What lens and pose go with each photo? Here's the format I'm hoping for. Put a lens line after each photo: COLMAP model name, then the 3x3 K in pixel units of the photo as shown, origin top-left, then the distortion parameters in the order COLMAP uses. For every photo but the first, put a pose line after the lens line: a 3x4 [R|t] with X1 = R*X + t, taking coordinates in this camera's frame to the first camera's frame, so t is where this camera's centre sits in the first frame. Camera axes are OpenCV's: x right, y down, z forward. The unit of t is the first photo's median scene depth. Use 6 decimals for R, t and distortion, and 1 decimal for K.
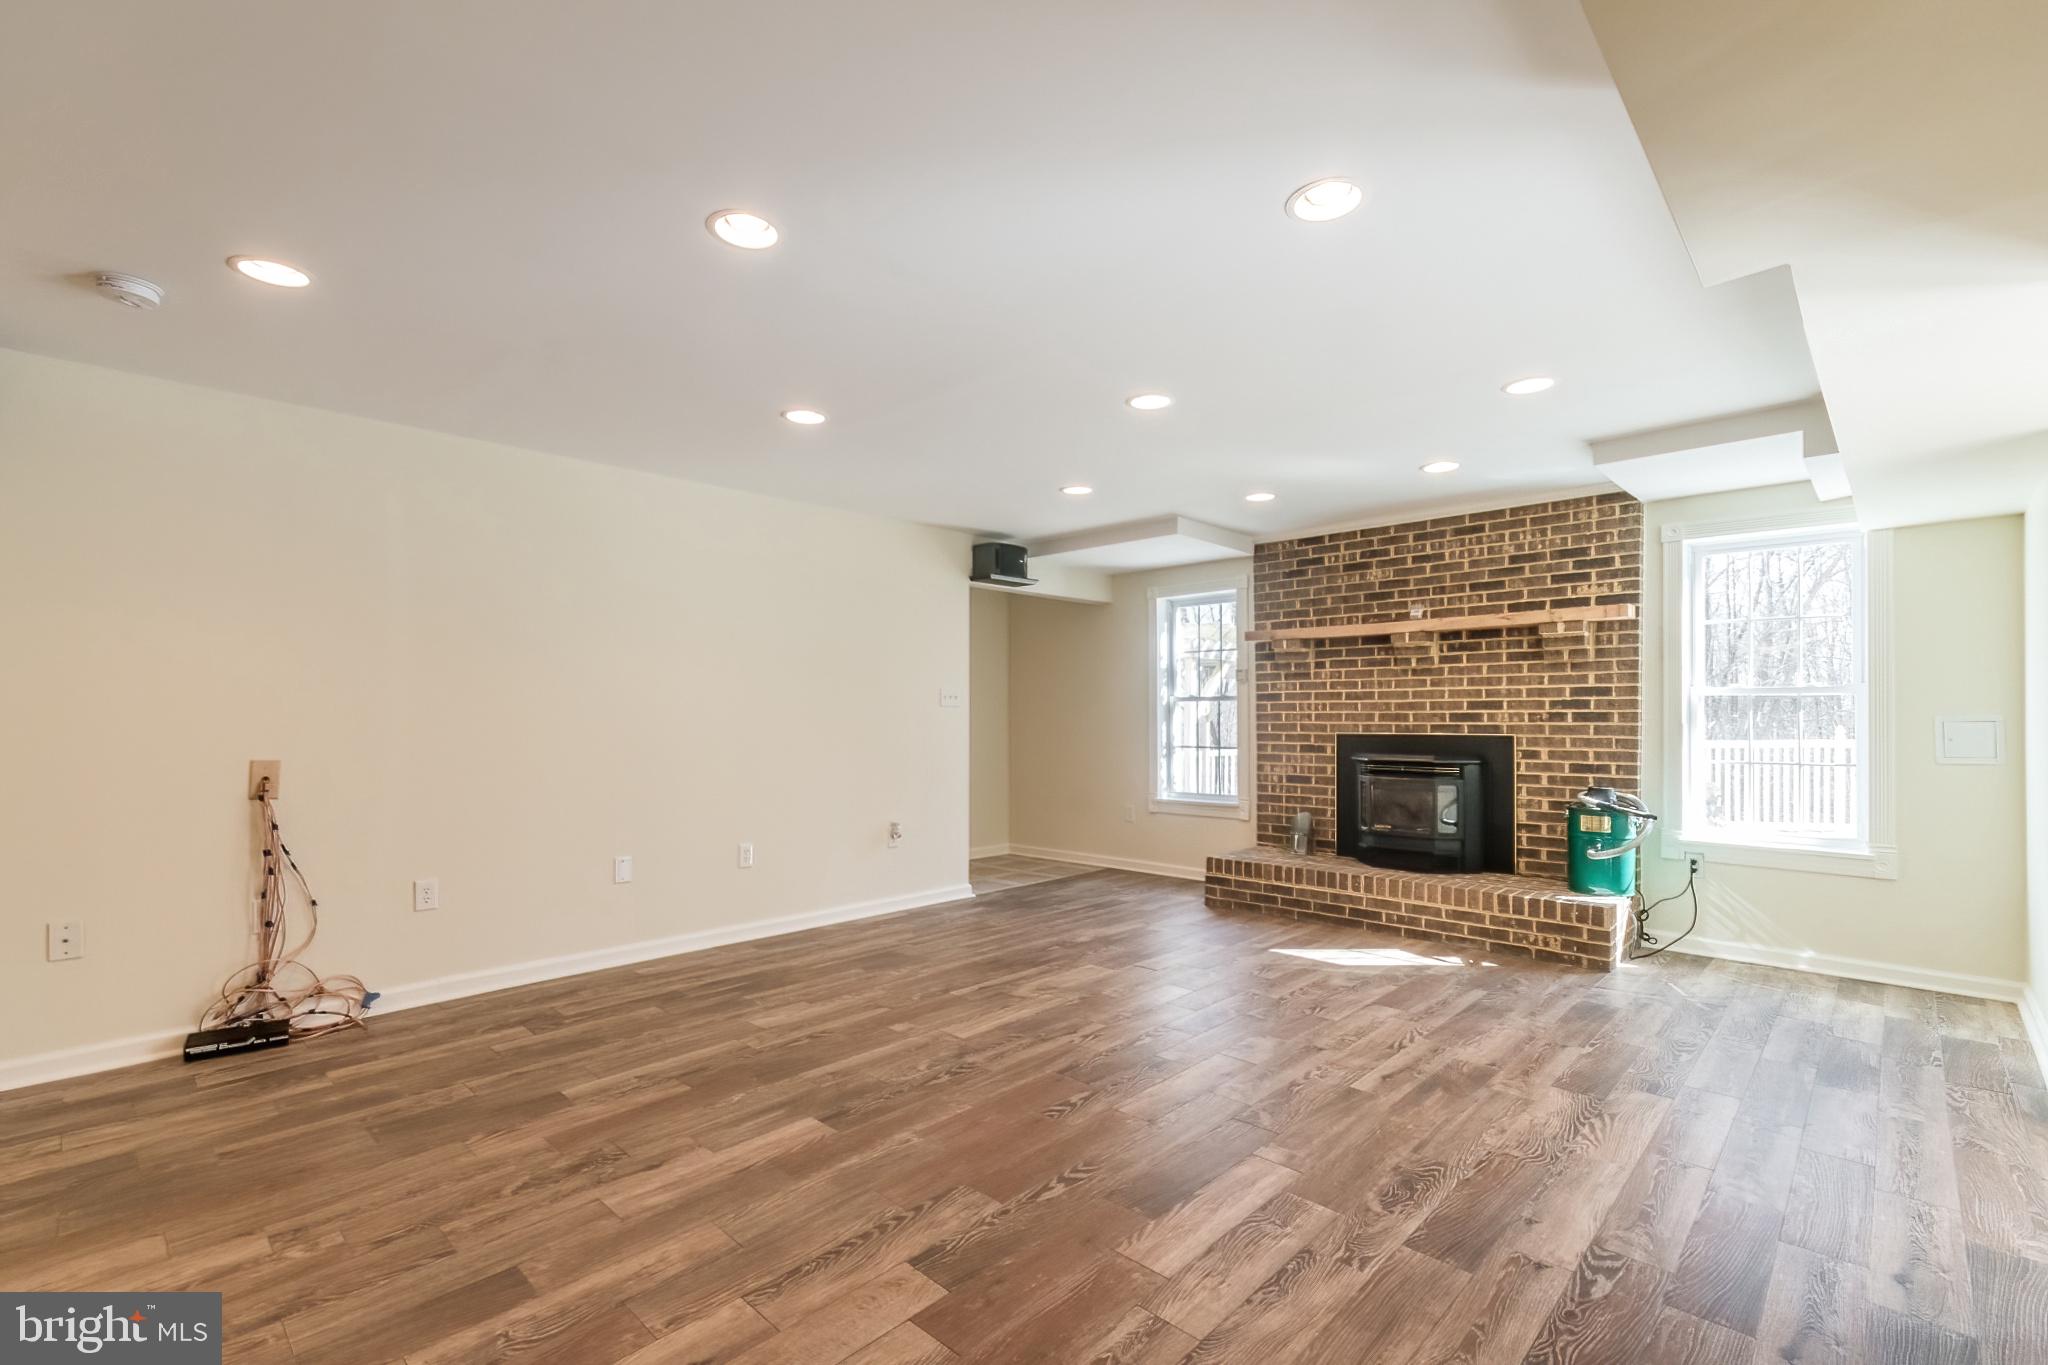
lens RADIAL K [[913.0, 0, 1136.7], [0, 913.0, 698.3], [0, 0, 1]] dist [0.002945, 0.000419]
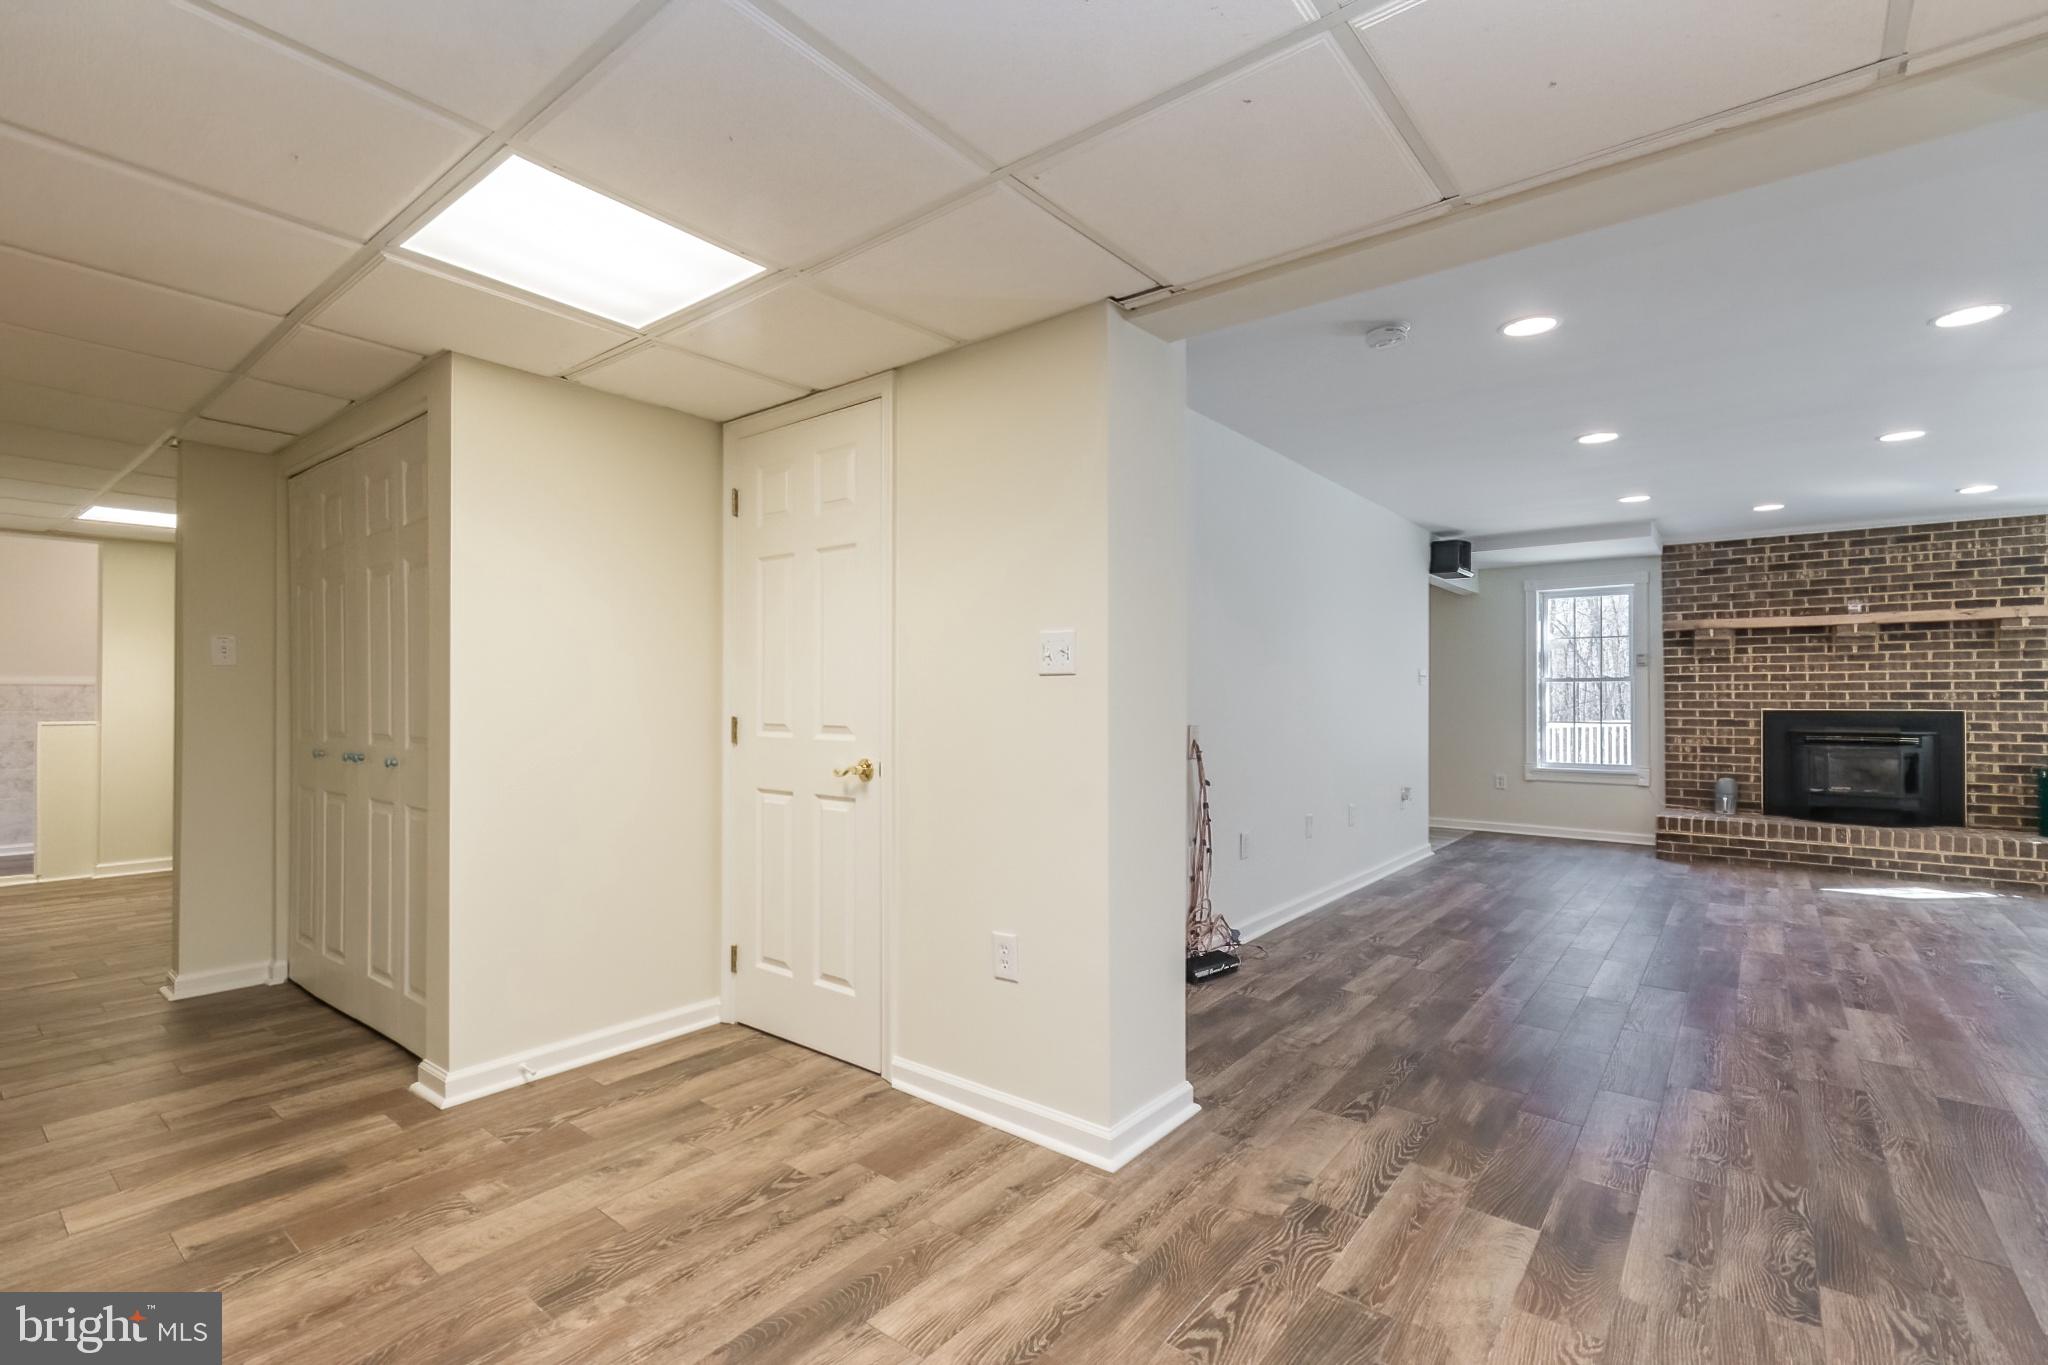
lens RADIAL K [[894.7, 0, 1087.8], [0, 894.7, 675.4], [0, 0, 1]] dist [0.001364, -0.008105]
pose [[0.997395, 0.006791, 0.071810, -0.782486], [-0.006263, 0.999952, -0.007574, 0.009439], [-0.071858, 0.007105, 0.997390, -0.078459]]
